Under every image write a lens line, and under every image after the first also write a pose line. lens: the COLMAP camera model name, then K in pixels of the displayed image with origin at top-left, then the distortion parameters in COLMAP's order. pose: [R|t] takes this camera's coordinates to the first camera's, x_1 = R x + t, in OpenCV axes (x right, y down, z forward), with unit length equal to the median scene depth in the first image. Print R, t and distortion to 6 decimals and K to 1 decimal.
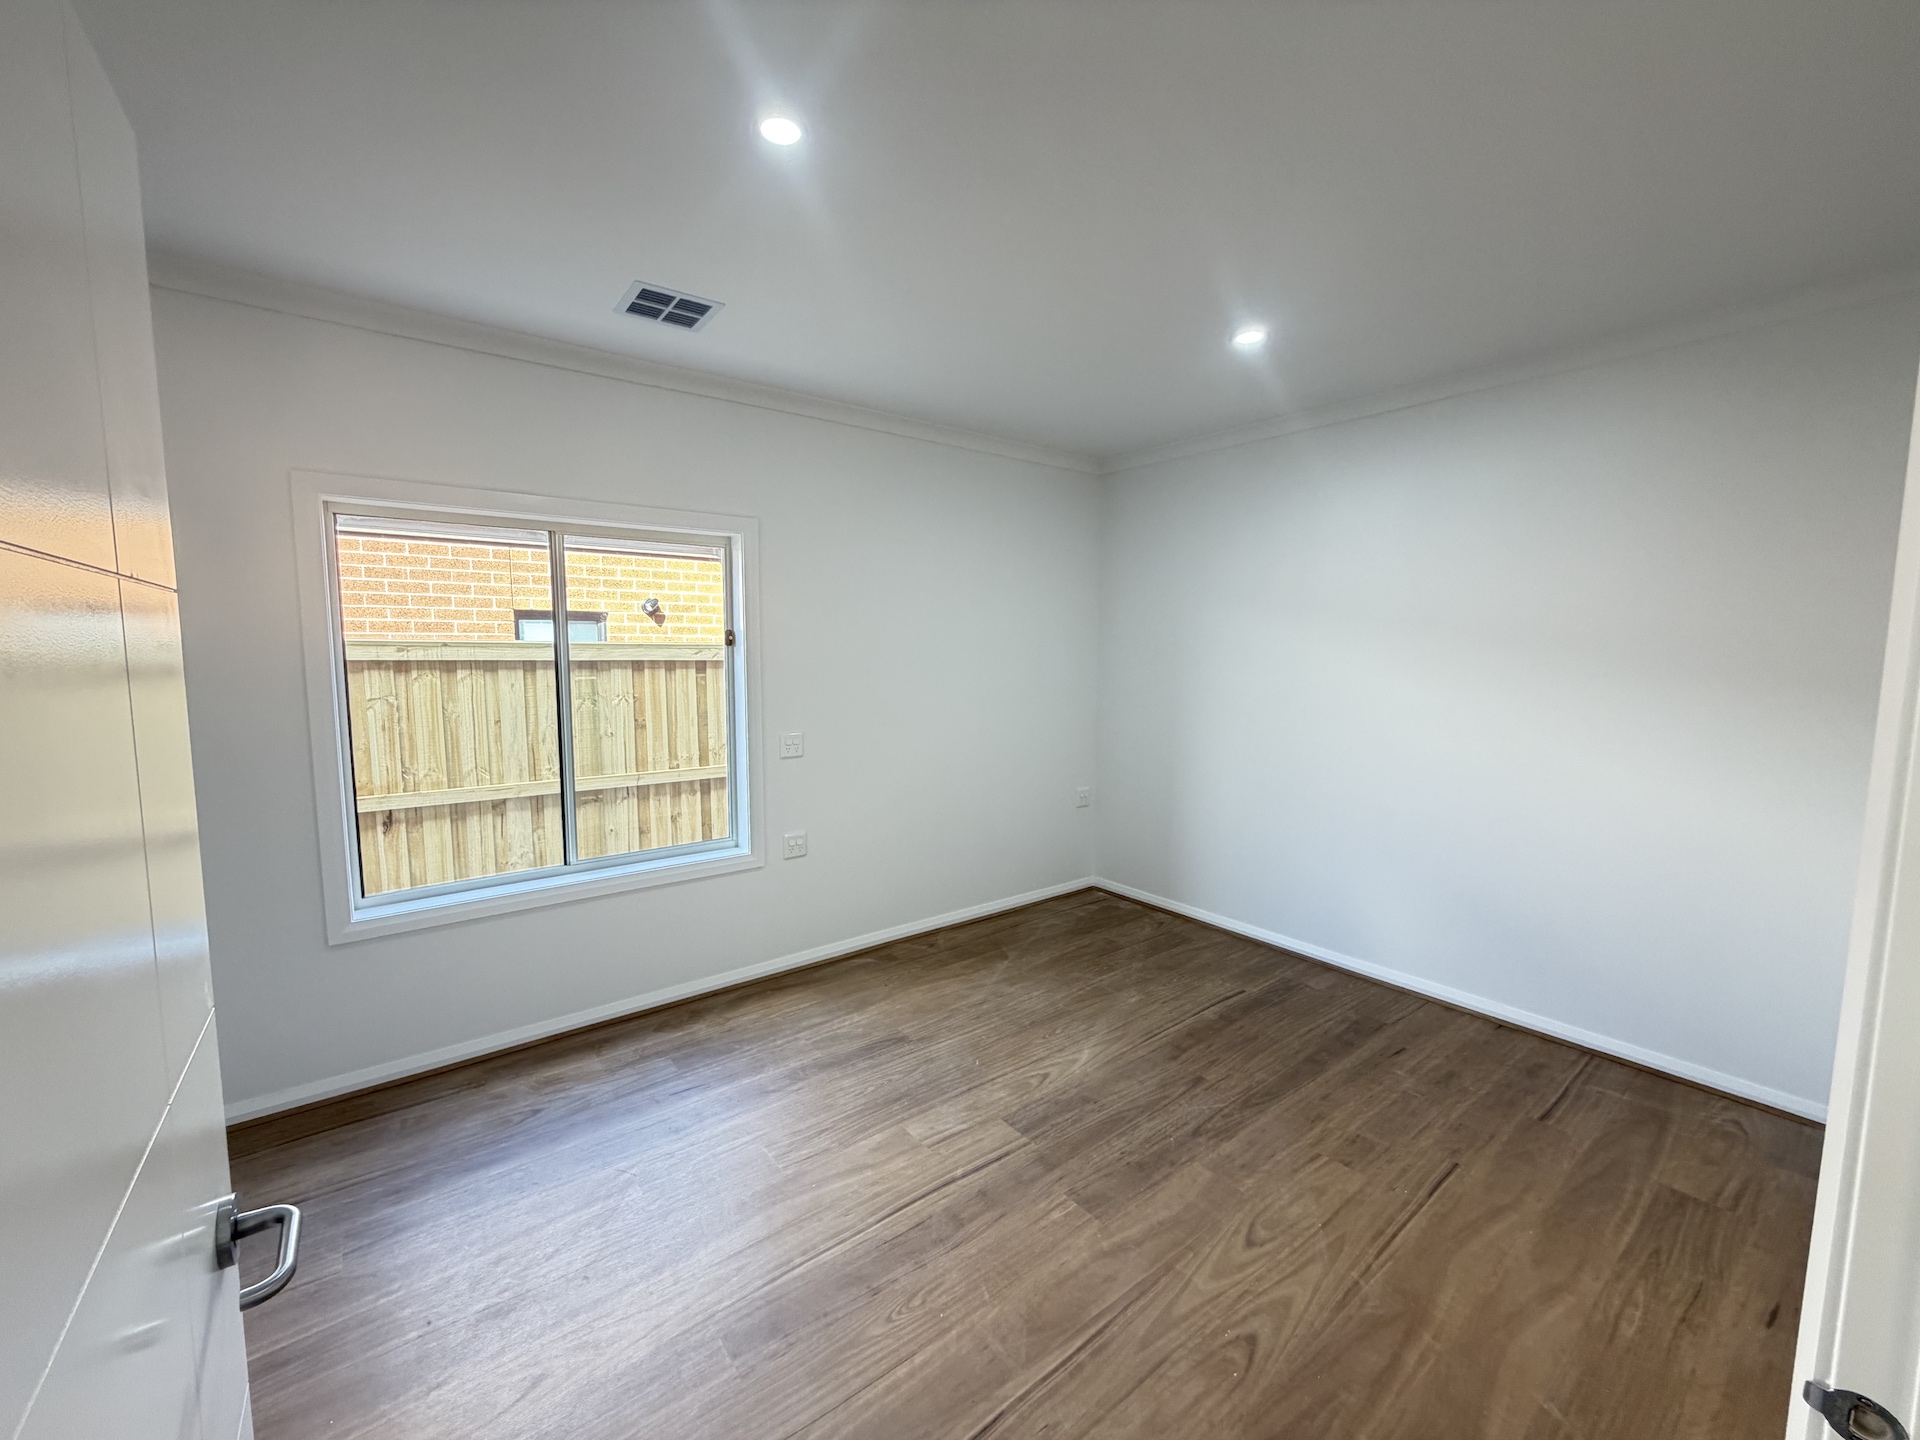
lens RADIAL K [[762.9, 0, 957.8], [0, 762.9, 711.9], [0, 0, 1]] dist [0.004414, -0.000450]
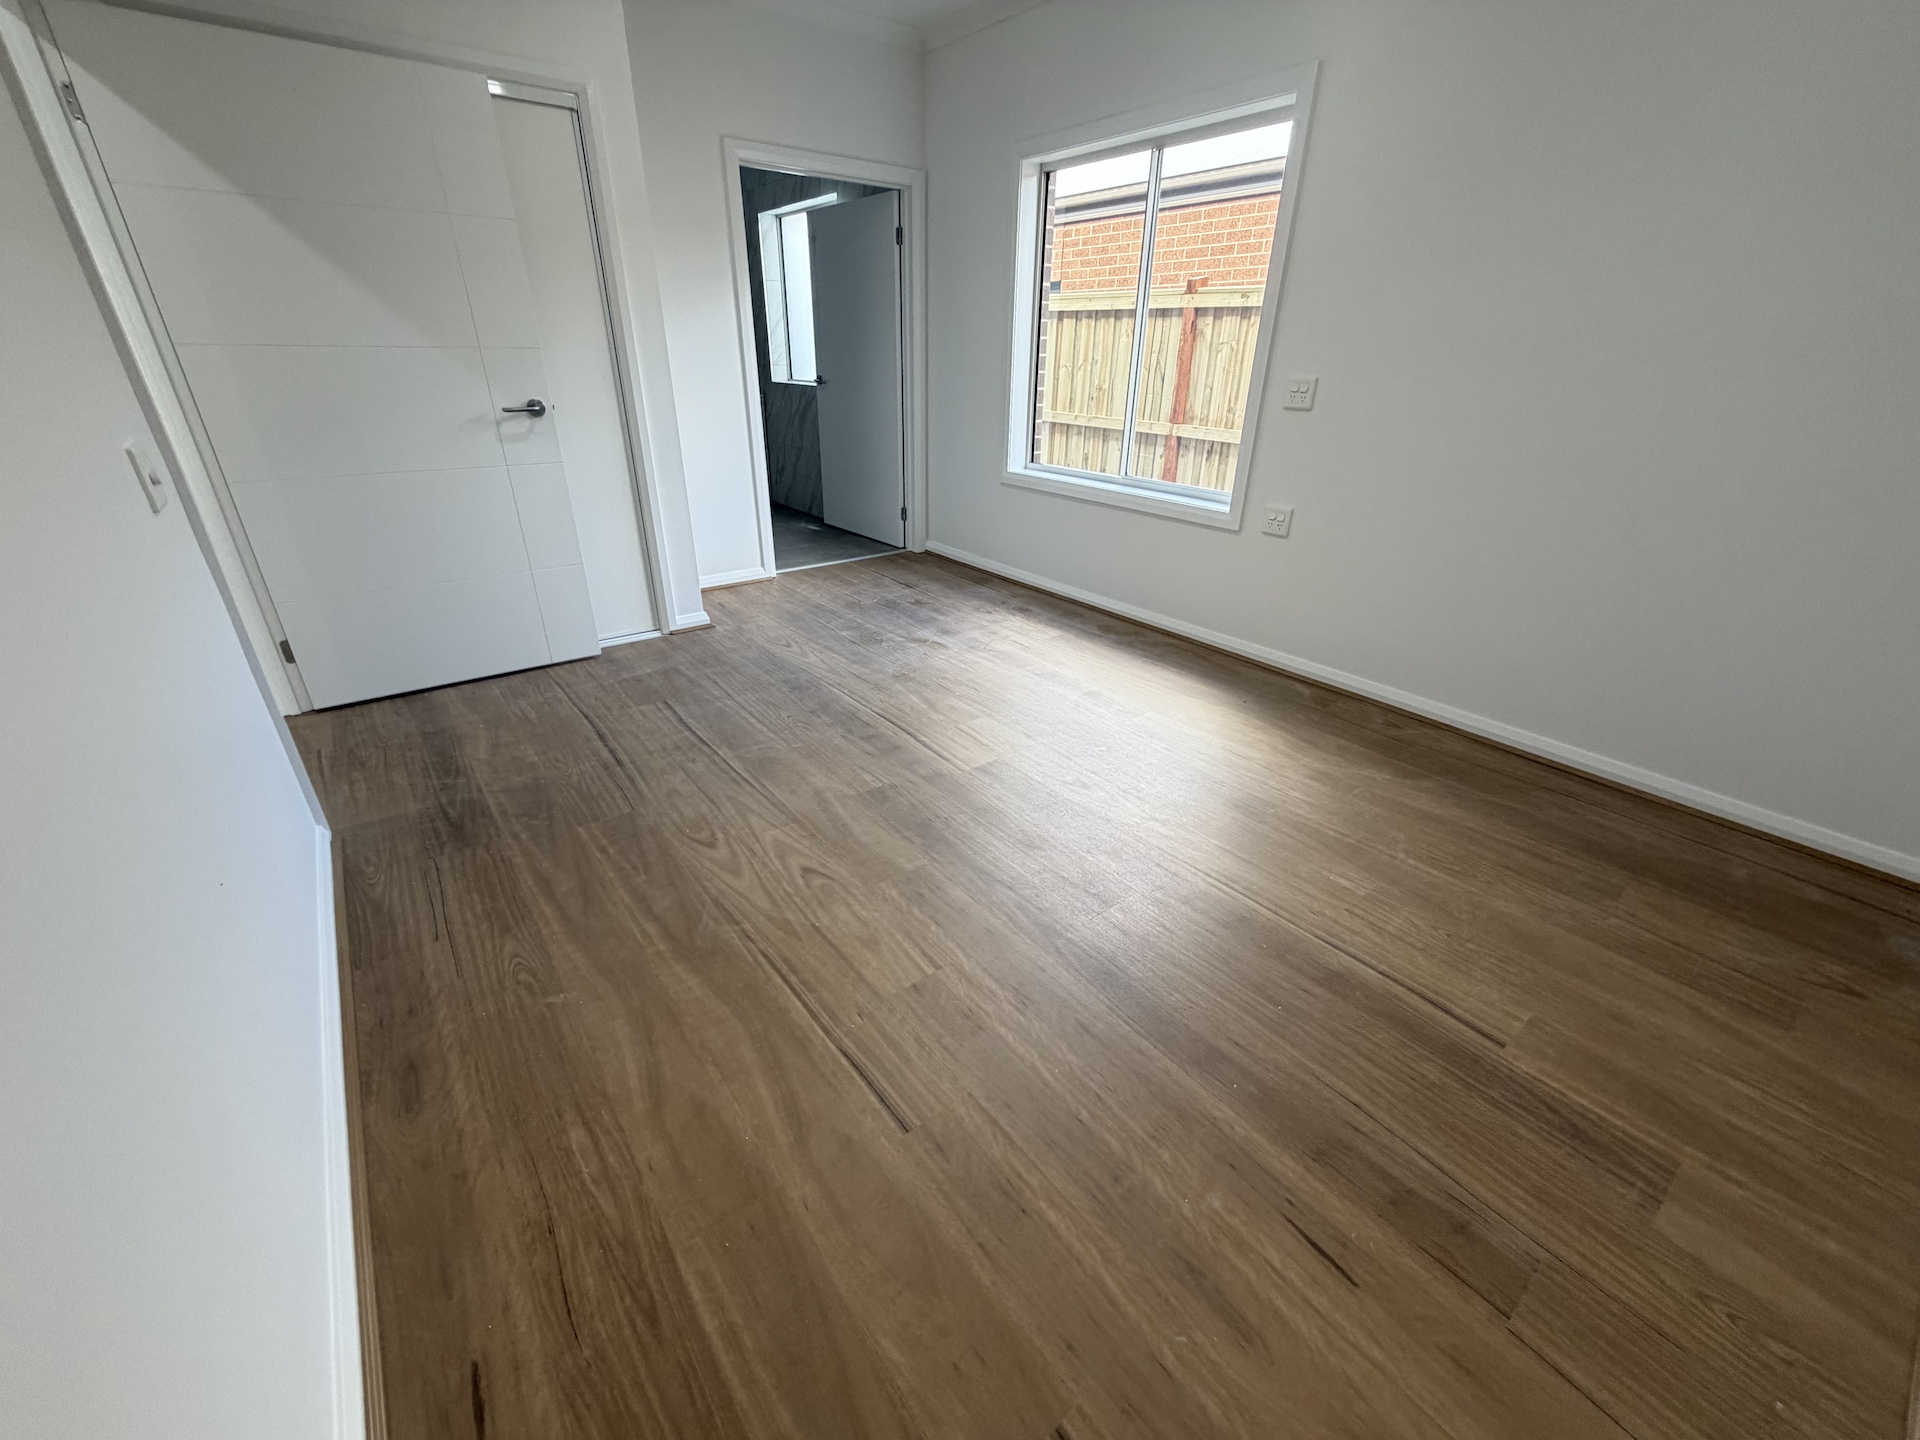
lens RADIAL K [[762.9, 0, 952.8], [0, 762.9, 719.2], [0, 0, 1]] dist [0.004414, -0.000450]
pose [[-0.000184, 0.436226, -0.899837, 0.783271], [-0.098569, 0.895447, 0.434118, 0.045425], [0.995130, 0.088776, 0.042834, 0.742484]]
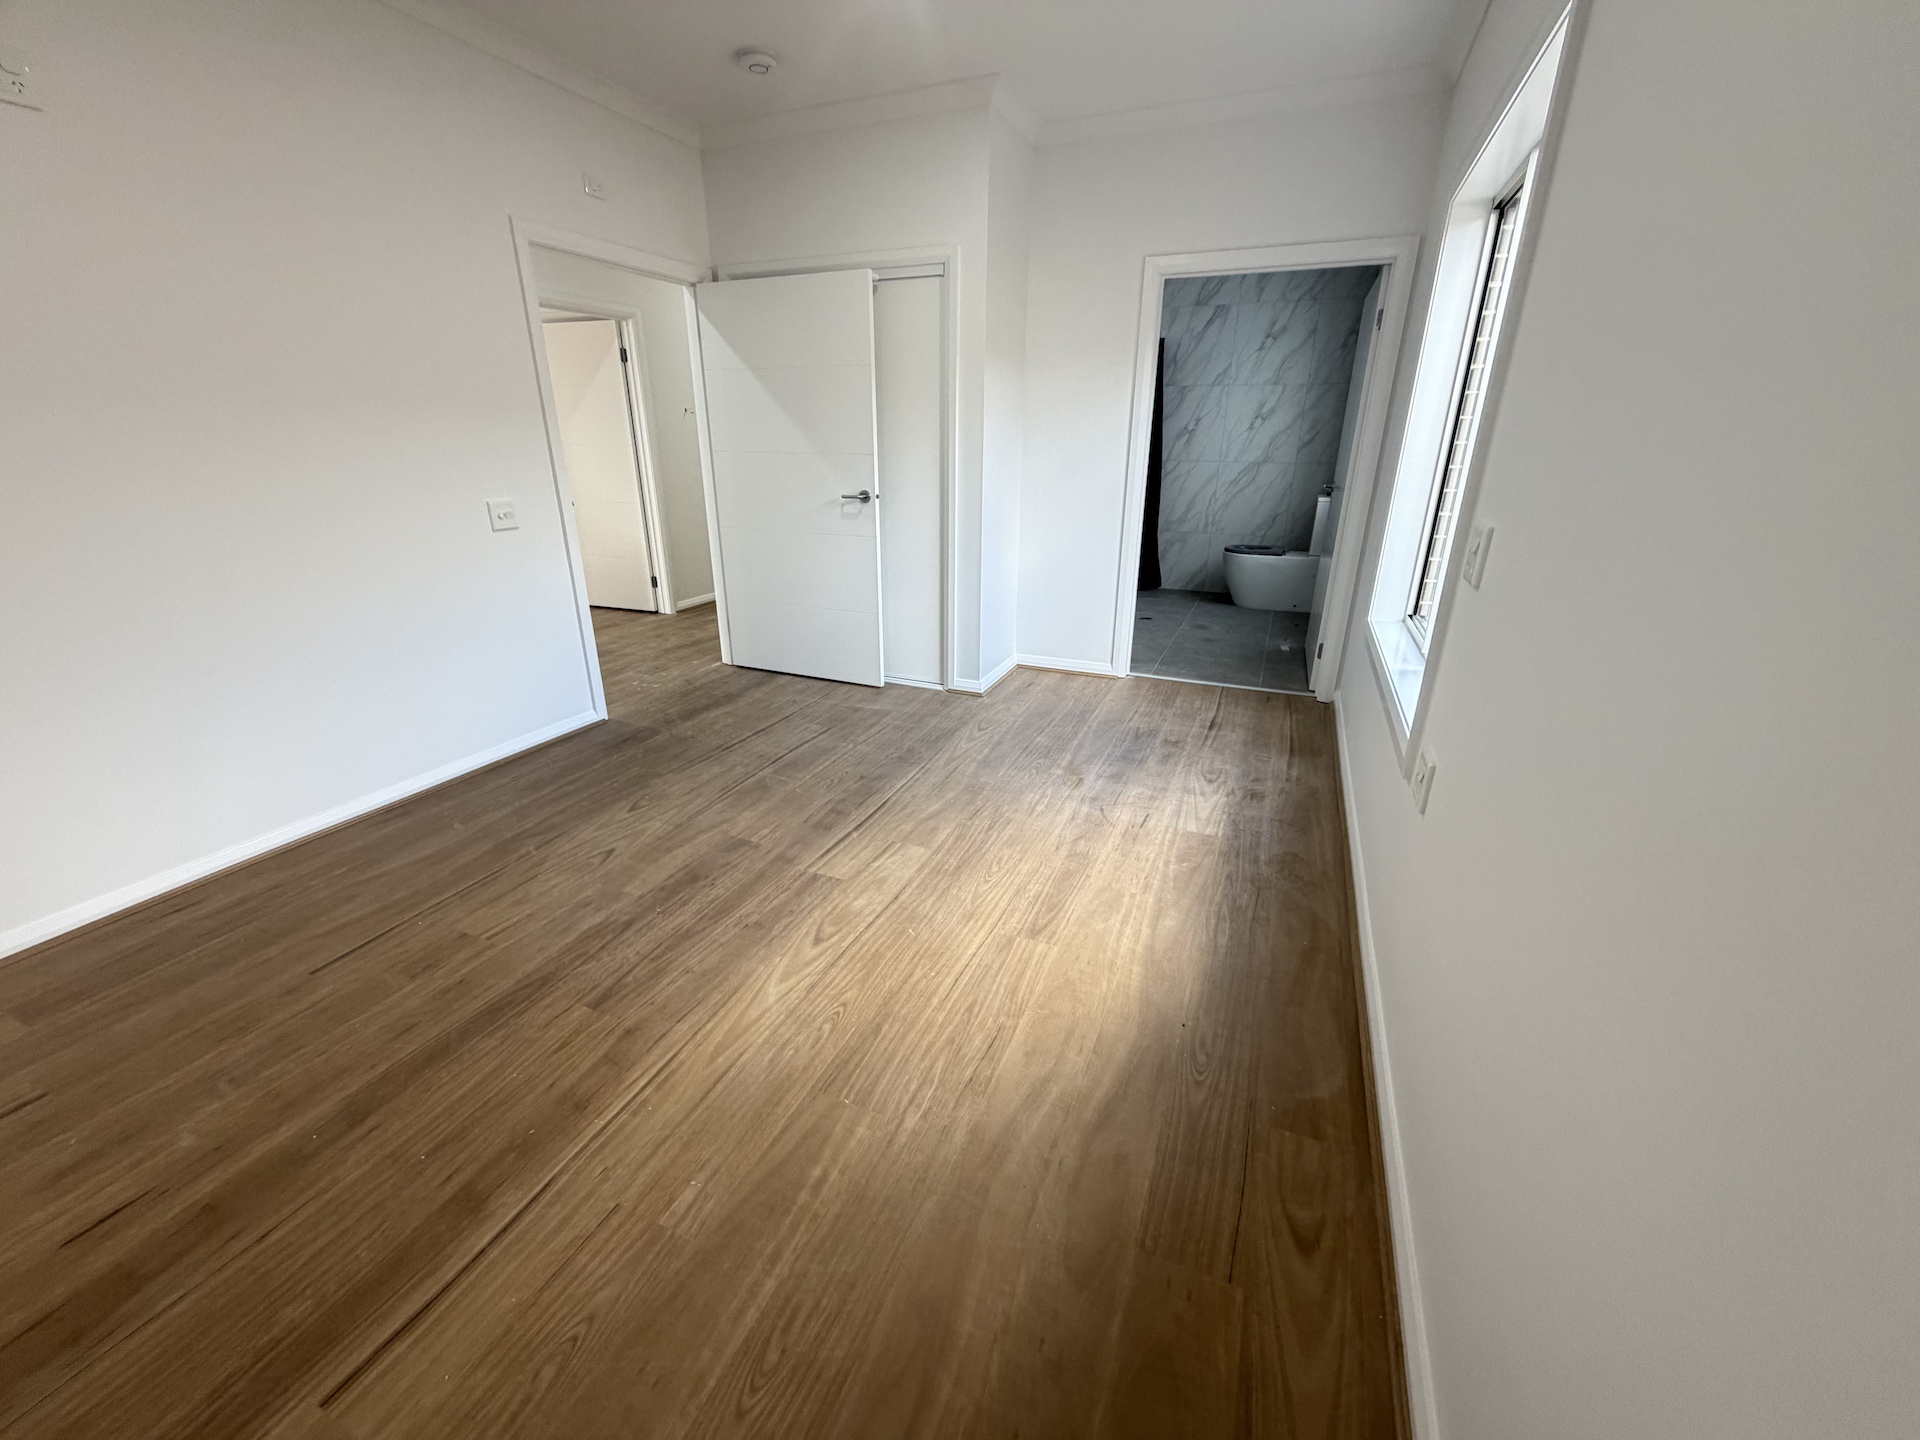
lens RADIAL K [[762.9, 0, 957.7], [0, 762.9, 725.7], [0, 0, 1]] dist [0.004414, -0.000450]
pose [[-0.873380, 0.170571, -0.456194, 0.277092], [-0.047289, 0.902543, 0.427995, -0.043403], [0.484738, 0.395375, -0.780197, 1.442272]]
